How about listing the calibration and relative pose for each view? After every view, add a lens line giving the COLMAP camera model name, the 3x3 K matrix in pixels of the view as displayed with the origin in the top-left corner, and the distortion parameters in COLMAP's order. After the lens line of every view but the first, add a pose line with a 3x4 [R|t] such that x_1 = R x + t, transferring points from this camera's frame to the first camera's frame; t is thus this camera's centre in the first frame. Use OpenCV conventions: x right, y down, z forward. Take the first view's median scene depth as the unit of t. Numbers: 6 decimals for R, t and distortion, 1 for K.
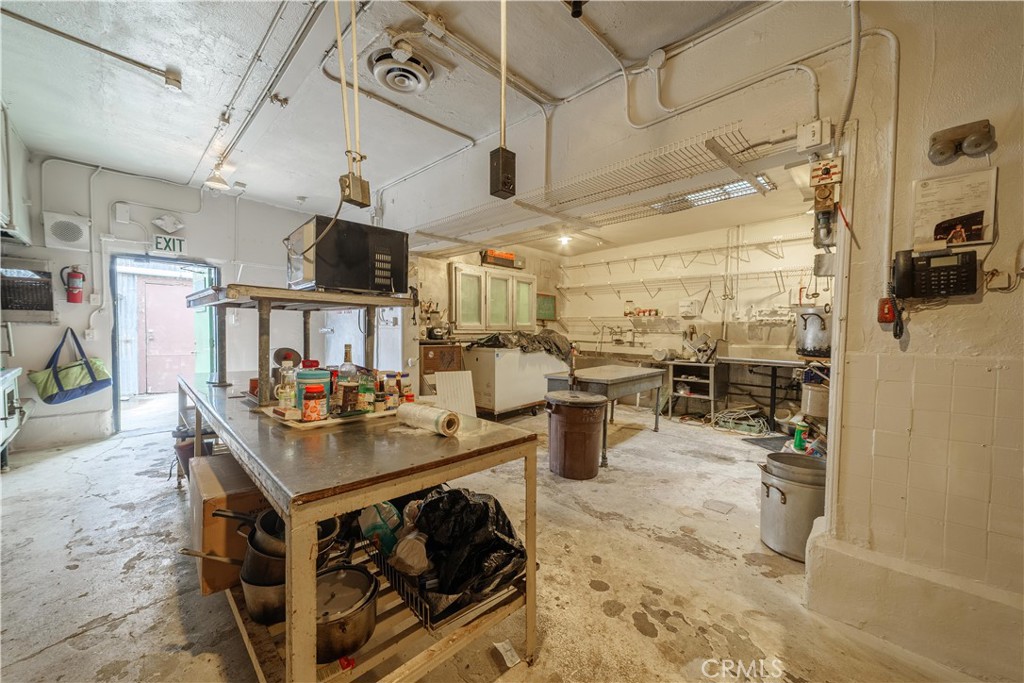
lens RADIAL K [[391.8, 0, 518.8], [0, 391.8, 339.1], [0, 0, 1]] dist [0.002343, 0.001146]
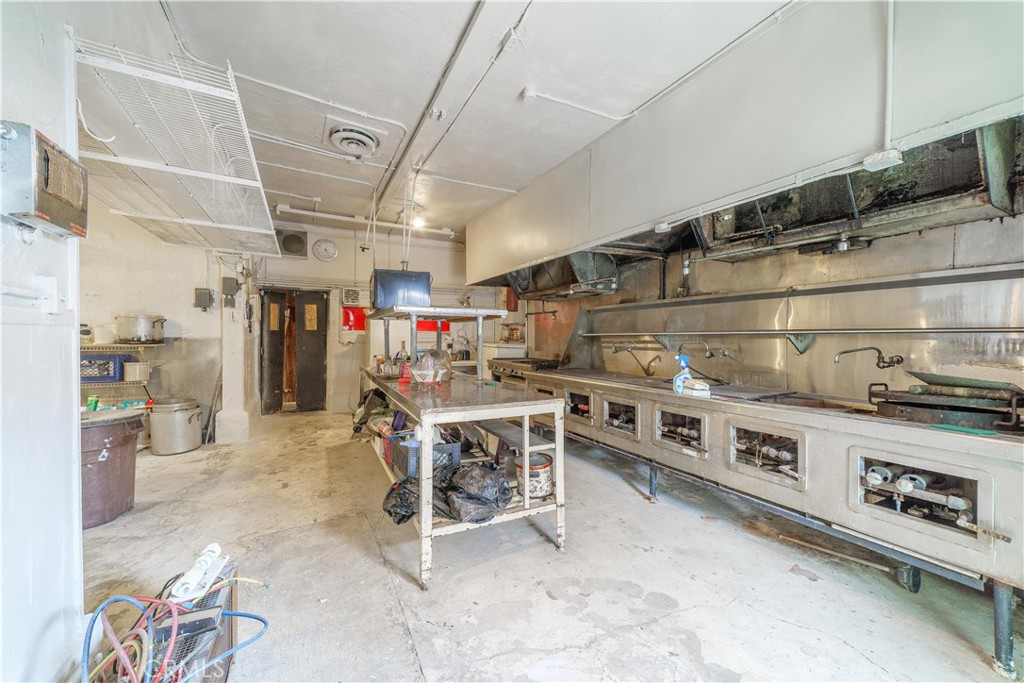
lens RADIAL K [[391.8, 0, 519.7], [0, 391.8, 340.7], [0, 0, 1]] dist [0.002343, 0.001146]
pose [[-0.957404, -0.022824, 0.287849, -0.713533], [-0.014087, 0.999376, 0.032390, -0.028919], [-0.288408, 0.026956, -0.957128, 1.239543]]
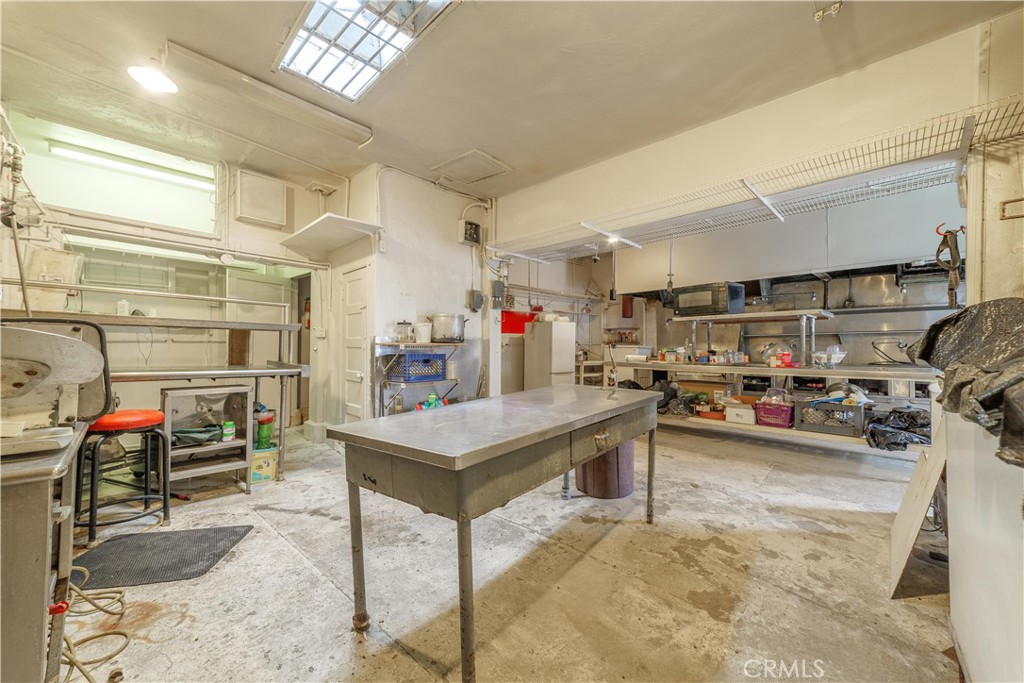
lens RADIAL K [[391.8, 0, 513.8], [0, 391.8, 346.3], [0, 0, 1]] dist [0.002343, 0.001146]
pose [[-0.999856, -0.014865, 0.008228, 0.276852], [-0.014693, 0.999679, 0.020647, 0.008921], [-0.008532, 0.020523, -0.999753, 1.567973]]
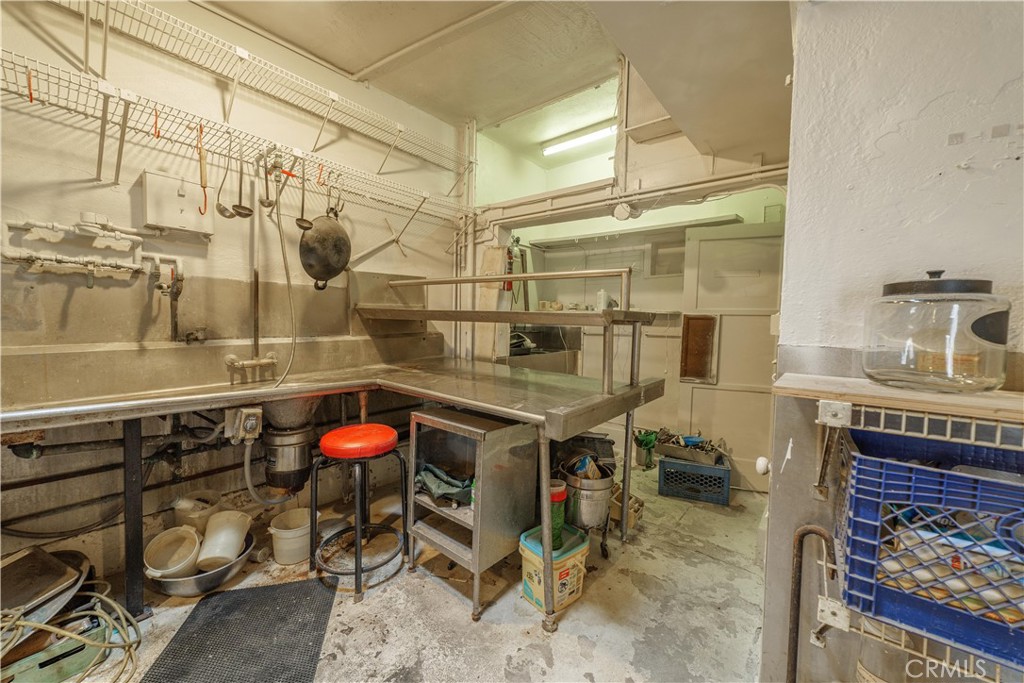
lens RADIAL K [[391.8, 0, 513.7], [0, 391.8, 343.2], [0, 0, 1]] dist [0.002343, 0.001146]
pose [[-0.086438, -0.064477, 0.994169, 0.378326], [-0.001663, 0.997911, 0.064576, -0.007536], [-0.996256, 0.003929, -0.086365, 0.860892]]
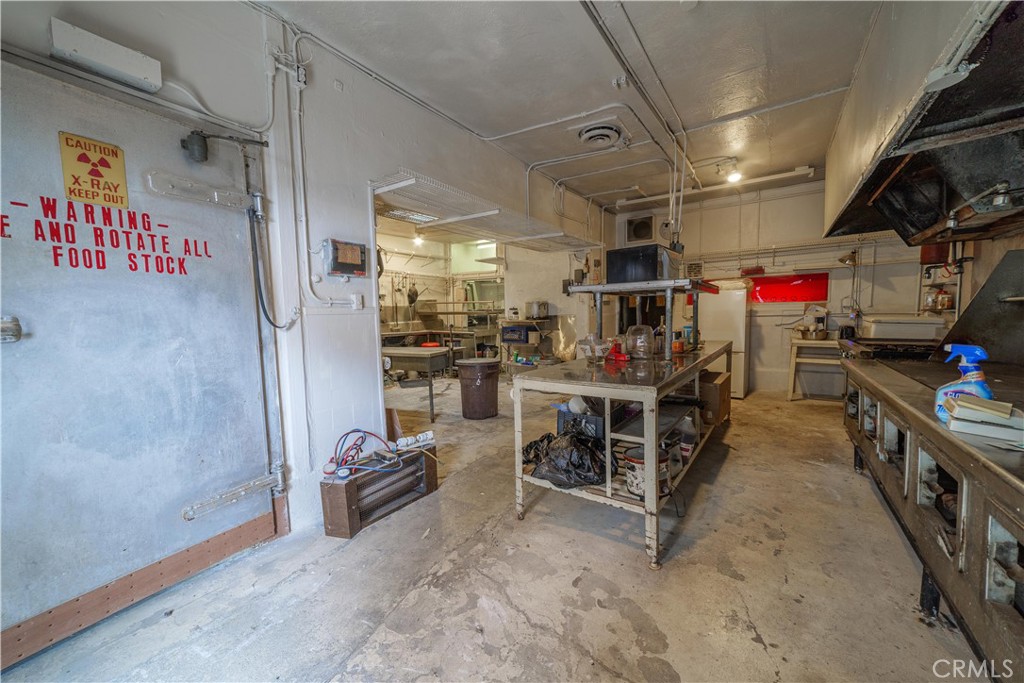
lens RADIAL K [[391.8, 0, 513.5], [0, 391.8, 342.5], [0, 0, 1]] dist [0.002343, 0.001146]
pose [[-0.183556, -0.081985, 0.979584, -1.011293], [0.037625, 0.995200, 0.090342, -0.029352], [-0.982289, 0.053439, -0.179591, 0.945580]]
